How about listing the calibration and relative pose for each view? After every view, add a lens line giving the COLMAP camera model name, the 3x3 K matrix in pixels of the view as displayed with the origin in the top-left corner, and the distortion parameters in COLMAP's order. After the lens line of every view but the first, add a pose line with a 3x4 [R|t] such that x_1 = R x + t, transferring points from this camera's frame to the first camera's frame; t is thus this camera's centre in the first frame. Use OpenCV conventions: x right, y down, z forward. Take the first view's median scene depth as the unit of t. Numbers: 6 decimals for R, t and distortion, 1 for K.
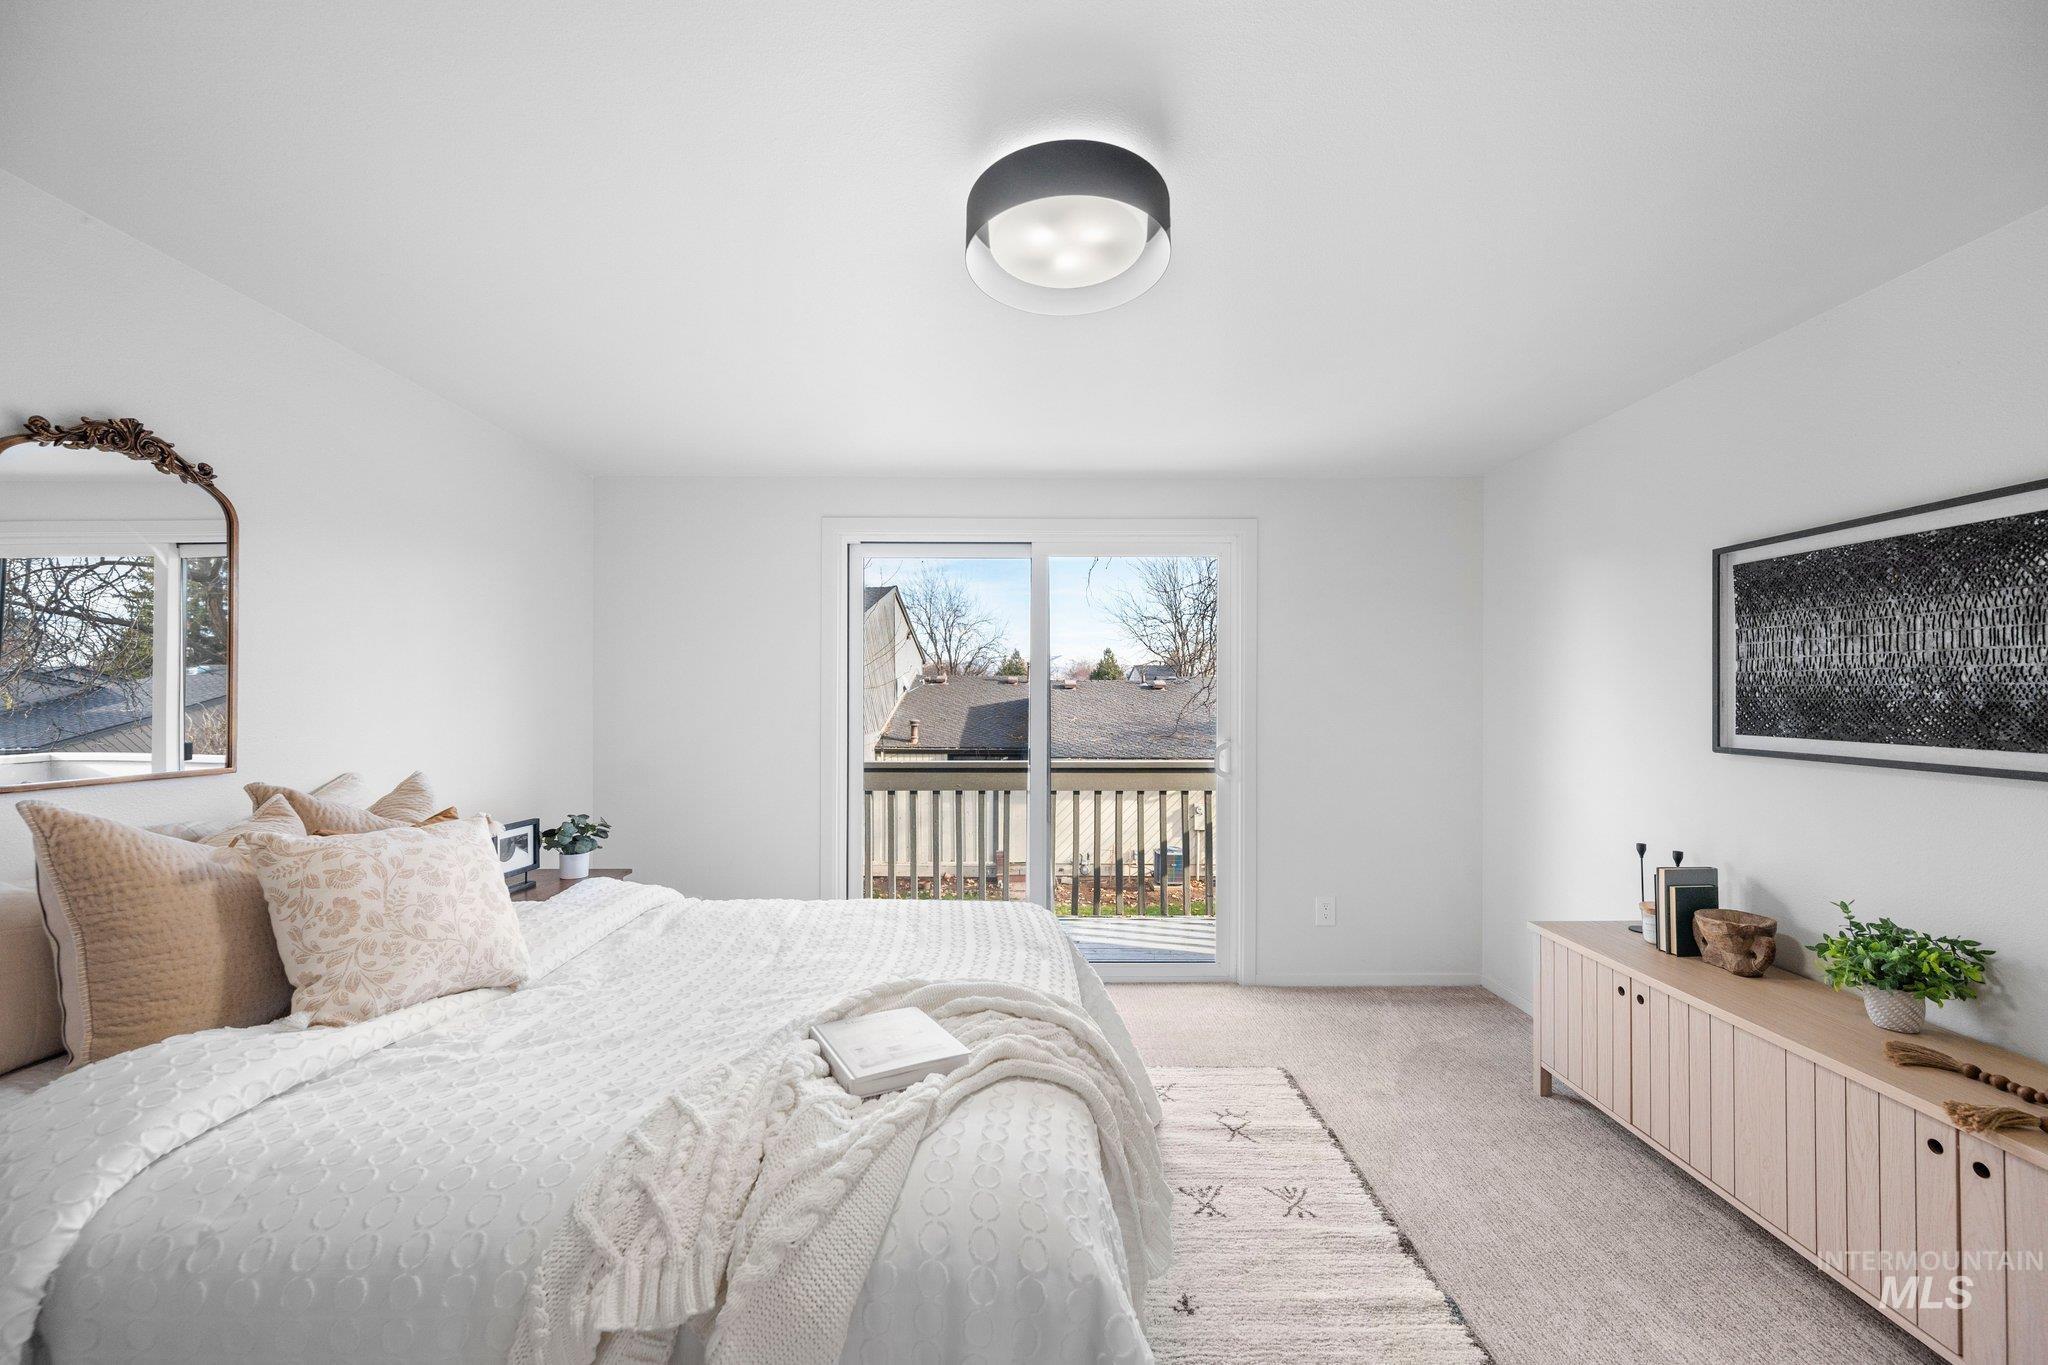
lens RADIAL K [[821.4, 0, 1021.4], [0, 821.4, 687.3], [0, 0, 1]] dist [0.004520, -0.001010]
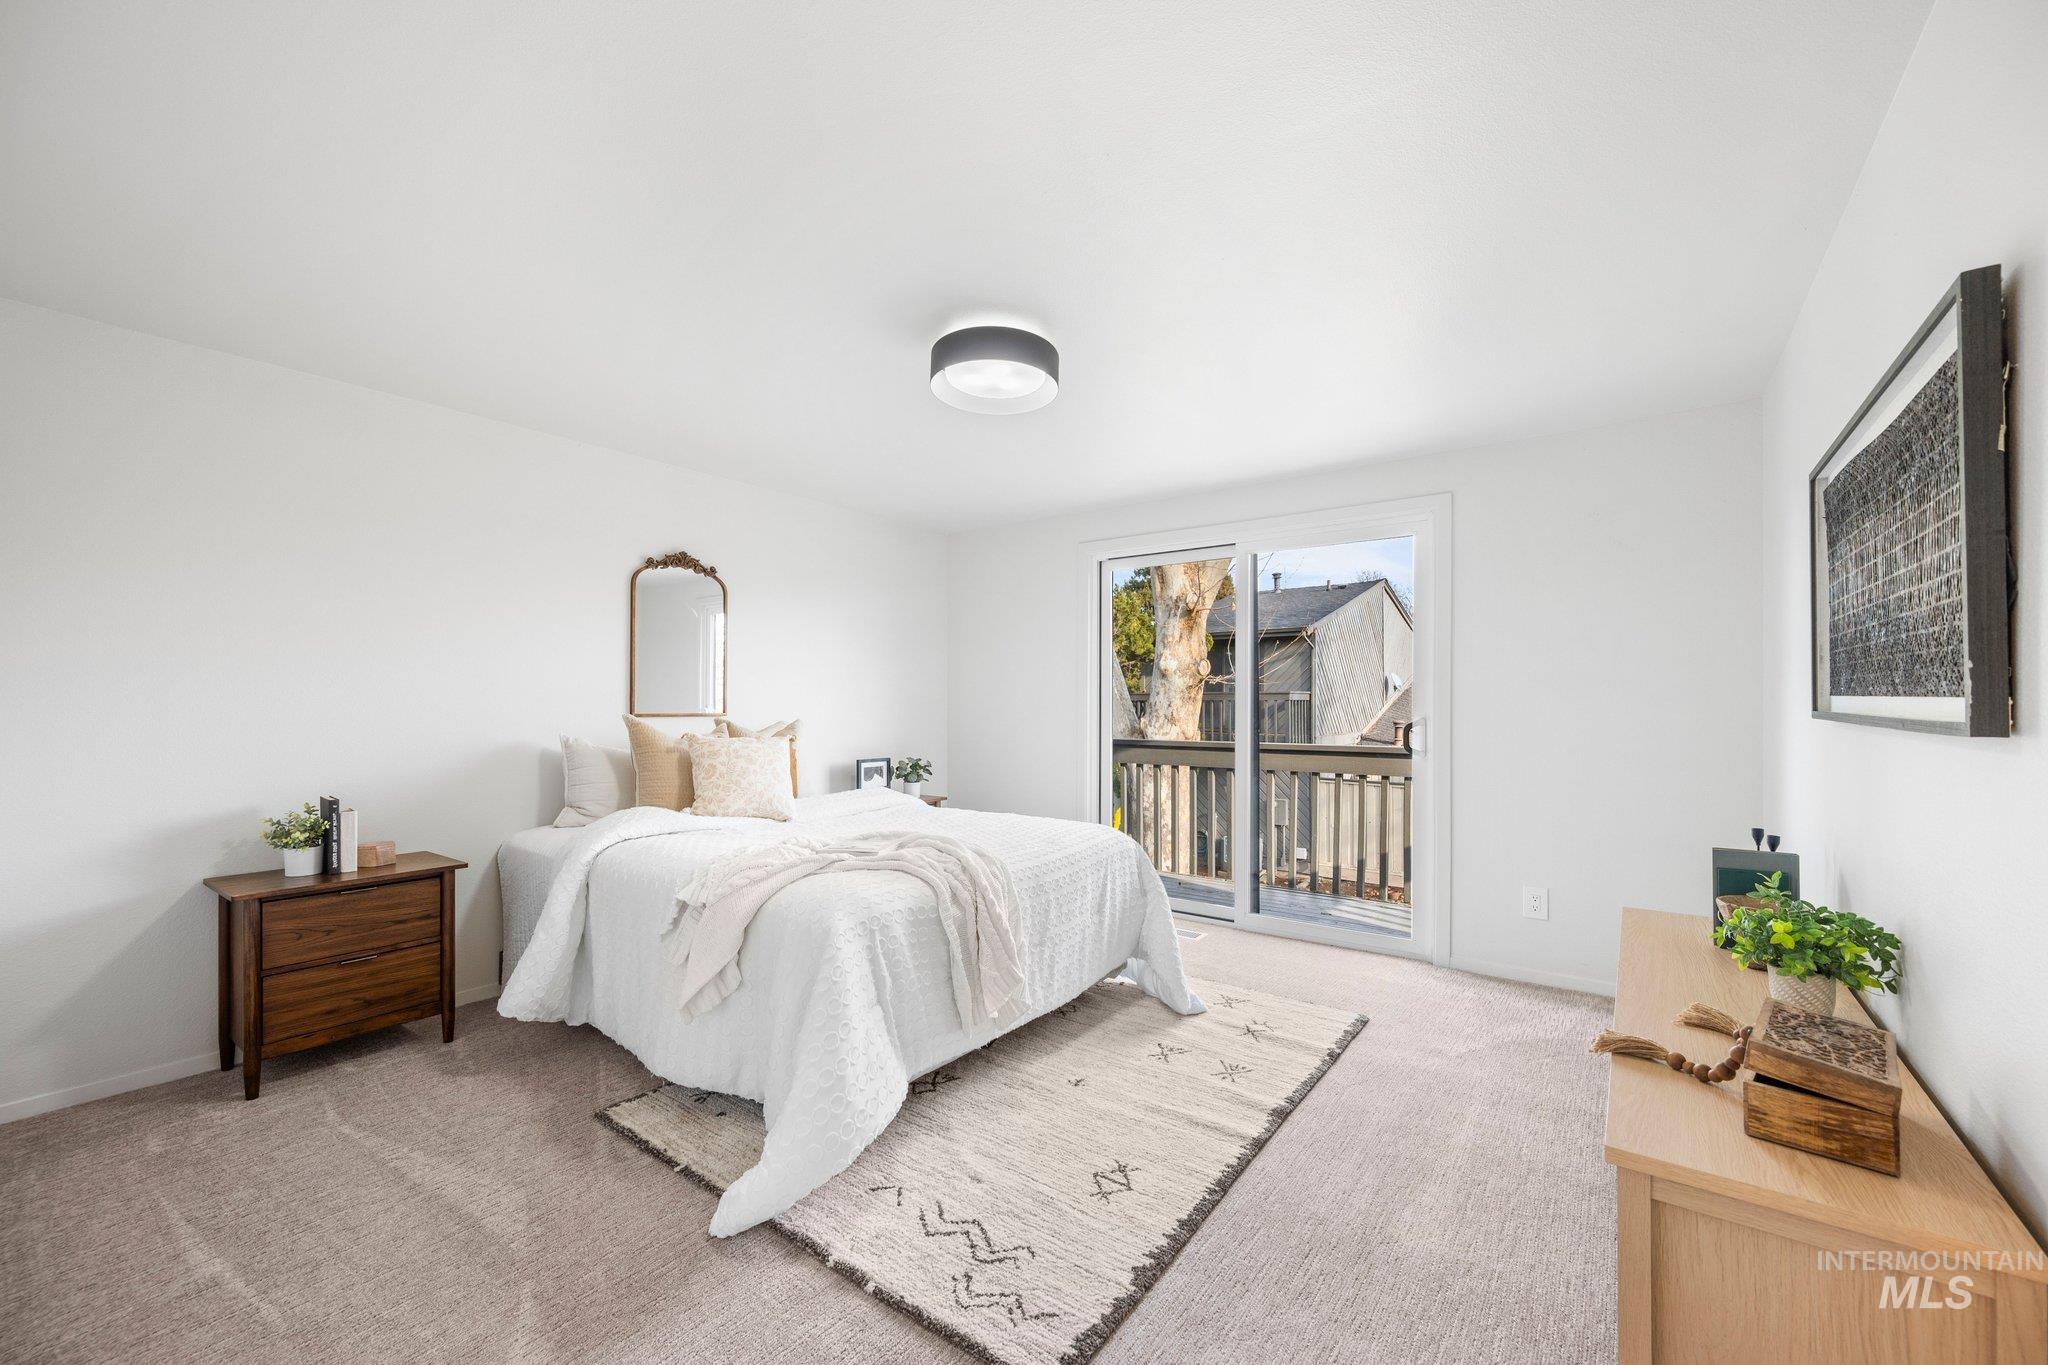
lens RADIAL K [[821.4, 0, 989.2], [0, 821.4, 698.2], [0, 0, 1]] dist [0.004520, -0.001010]
pose [[0.783279, -0.003629, -0.621660, 0.856081], [0.007981, 0.999959, 0.004218, 0.058977], [0.621619, -0.008266, 0.783276, -0.198141]]
